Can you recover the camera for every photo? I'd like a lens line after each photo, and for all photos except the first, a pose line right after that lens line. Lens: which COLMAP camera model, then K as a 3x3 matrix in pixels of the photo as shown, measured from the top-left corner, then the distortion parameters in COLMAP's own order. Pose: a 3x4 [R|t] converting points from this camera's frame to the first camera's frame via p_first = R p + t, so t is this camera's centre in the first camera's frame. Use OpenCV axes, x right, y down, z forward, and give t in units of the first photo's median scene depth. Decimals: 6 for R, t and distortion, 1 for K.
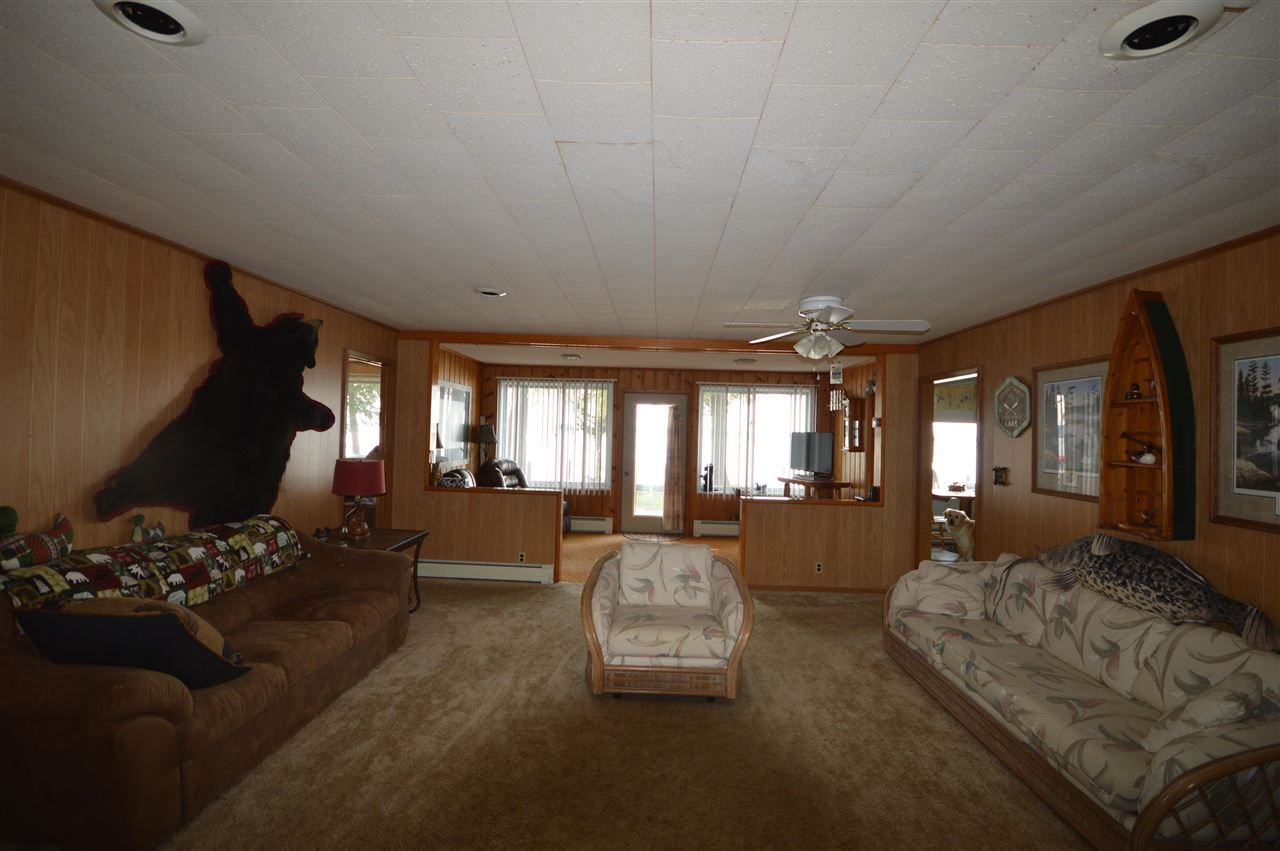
lens RADIAL K [[571.5, 0, 644.6], [0, 571.5, 421.8], [0, 0, 1]] dist [0.001181, -0.001253]
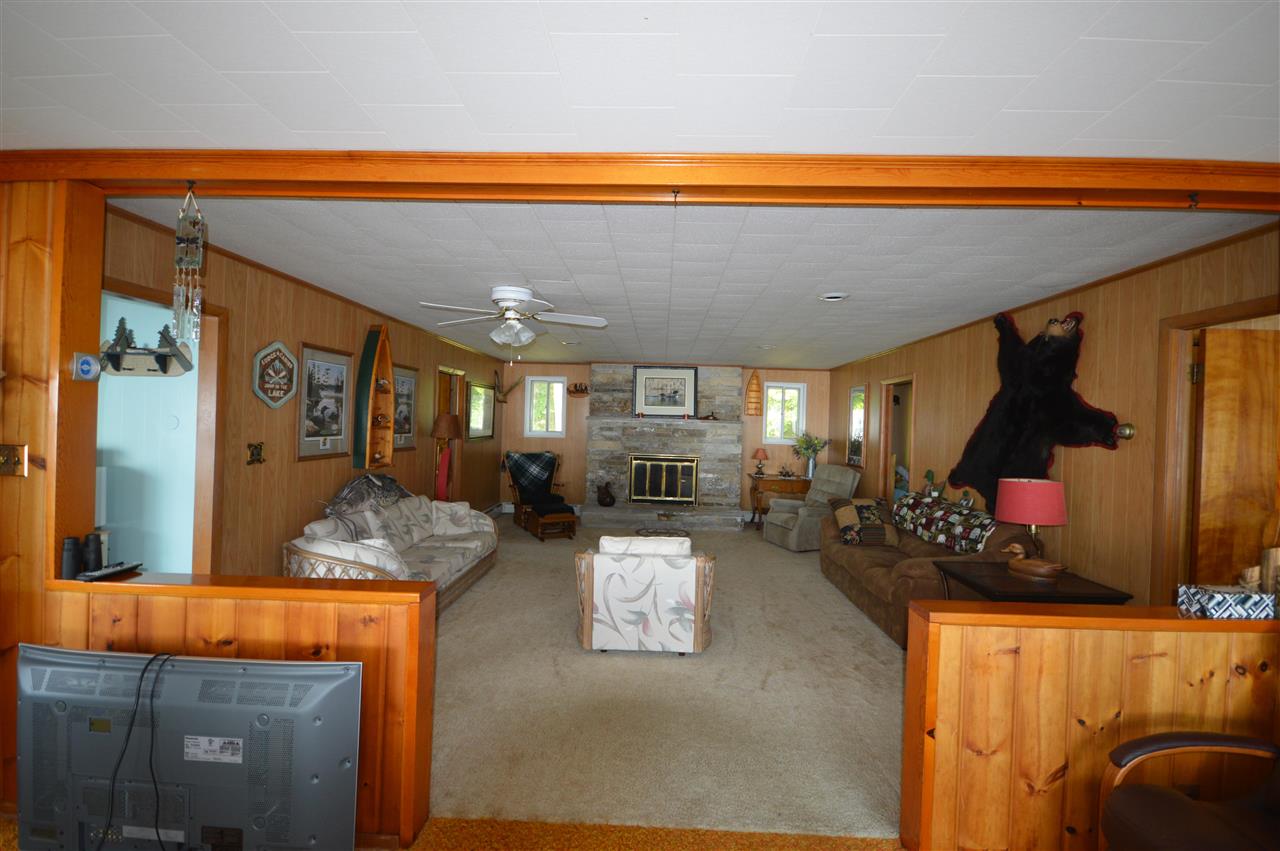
lens RADIAL K [[571.5, 0, 644.1], [0, 571.5, 426.3], [0, 0, 1]] dist [0.001181, -0.001253]
pose [[-0.998369, -0.056854, -0.005200, 0.061600], [-0.056808, 0.998348, -0.008655, 0.033980], [0.005683, -0.008345, -0.999949, 2.125431]]
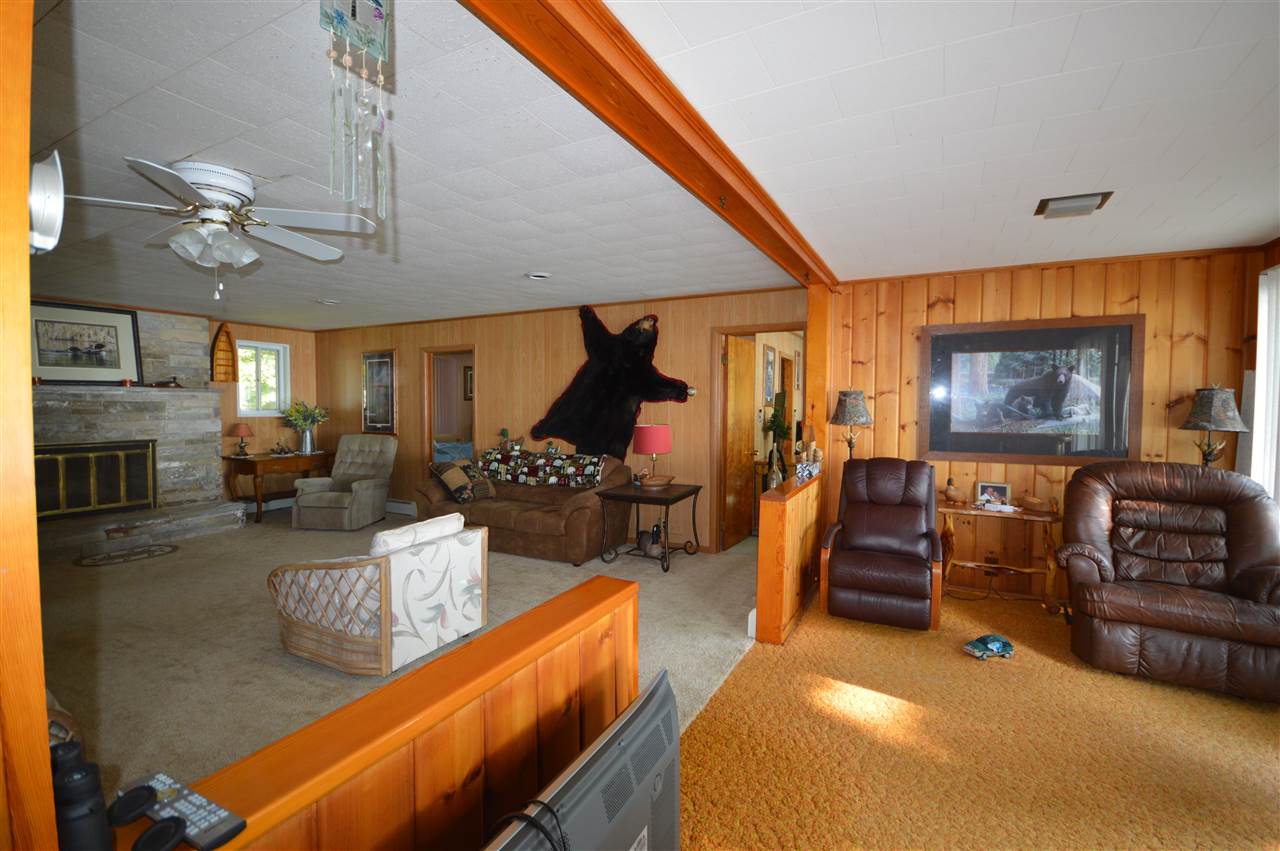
lens RADIAL K [[571.5, 0, 644.3], [0, 571.5, 424.0], [0, 0, 1]] dist [0.001181, -0.001253]
pose [[-0.430705, 0.005134, -0.902478, 0.709191], [-0.001245, 0.999979, 0.006283, 0.067213], [0.902492, 0.003829, -0.430689, 1.778595]]
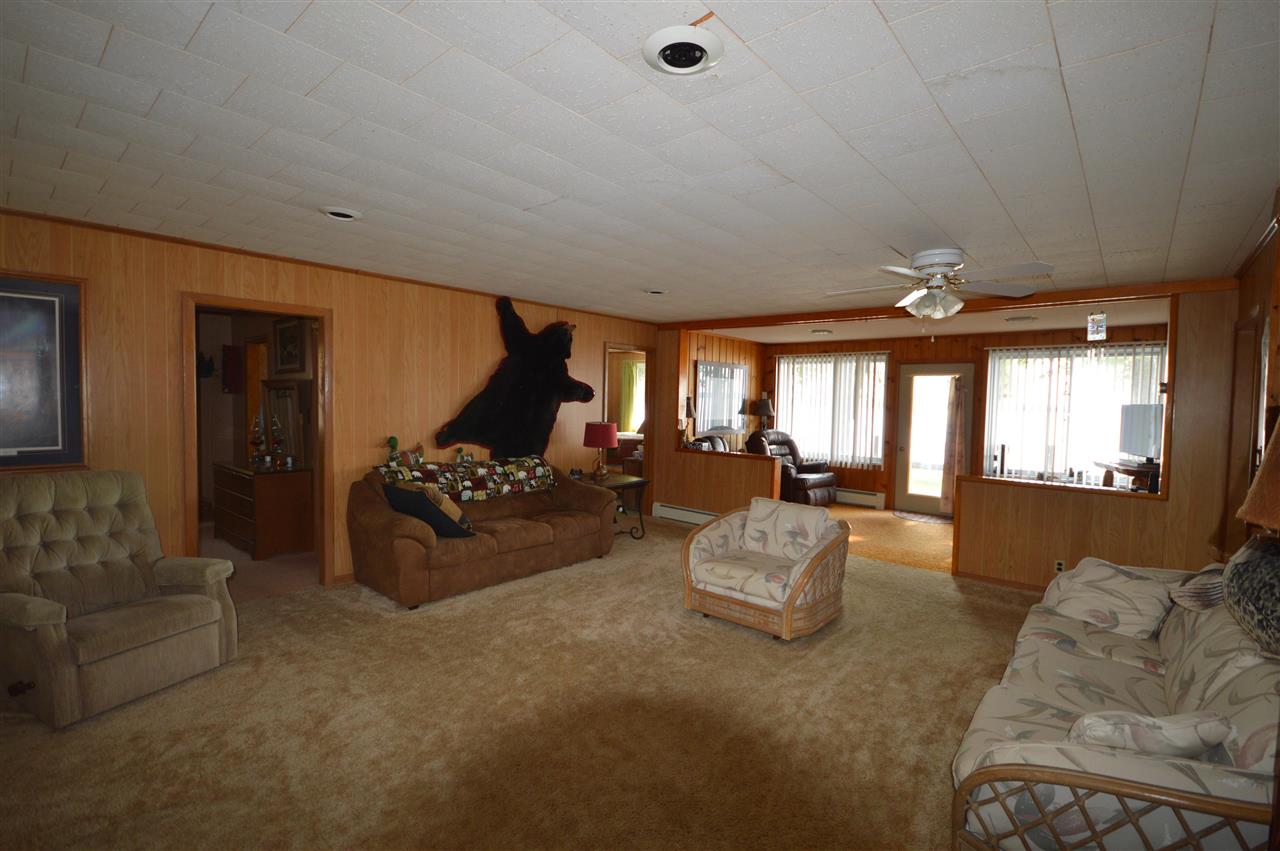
lens RADIAL K [[571.5, 0, 645.4], [0, 571.5, 421.7], [0, 0, 1]] dist [0.001181, -0.001253]
pose [[0.775268, 0.014678, -0.631461, 0.549500], [0.008687, 0.999388, 0.033896, 0.021001], [0.631572, -0.031764, 0.774666, -0.011826]]
